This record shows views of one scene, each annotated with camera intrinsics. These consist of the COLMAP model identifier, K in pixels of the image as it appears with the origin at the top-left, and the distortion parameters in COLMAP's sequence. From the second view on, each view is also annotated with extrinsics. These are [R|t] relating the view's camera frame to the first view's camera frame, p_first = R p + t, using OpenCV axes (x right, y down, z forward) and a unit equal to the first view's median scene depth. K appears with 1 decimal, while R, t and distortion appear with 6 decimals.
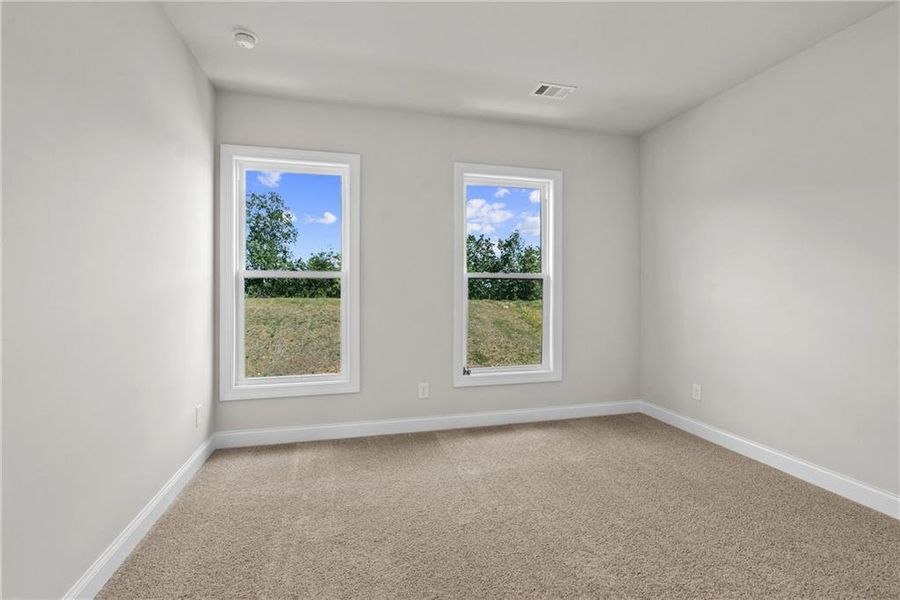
lens RADIAL K [[360.1, 0, 447.7], [0, 360.1, 287.9], [0, 0, 1]] dist [-0.001417, -0.000014]
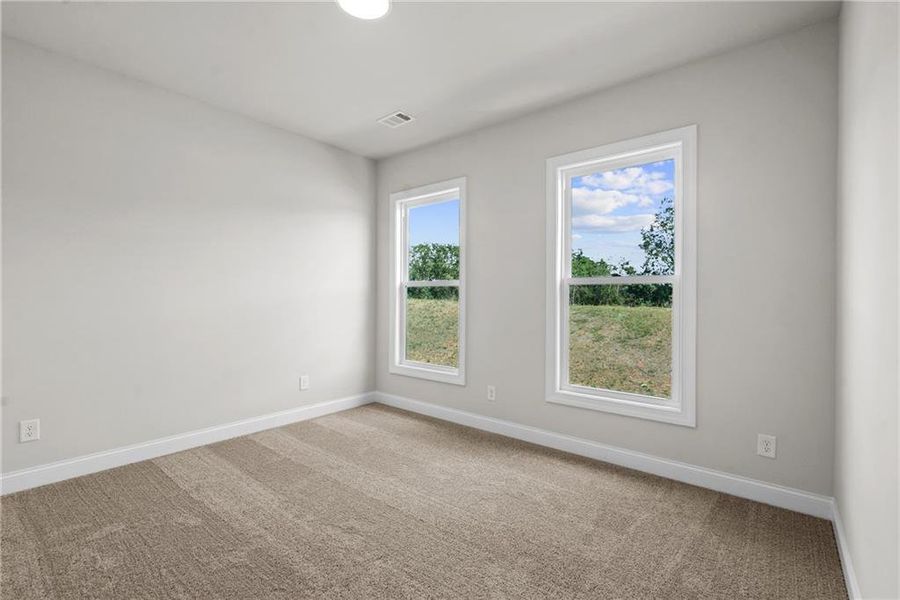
lens RADIAL K [[409.9, 0, 446.9], [0, 409.9, 293.8], [0, 0, 1]] dist [-0.001481, 0.000256]
pose [[0.601255, -0.002476, -0.799053, 0.664880], [0.000299, 0.999996, -0.002874, 0.001966], [0.799057, 0.001489, 0.601253, 0.153193]]
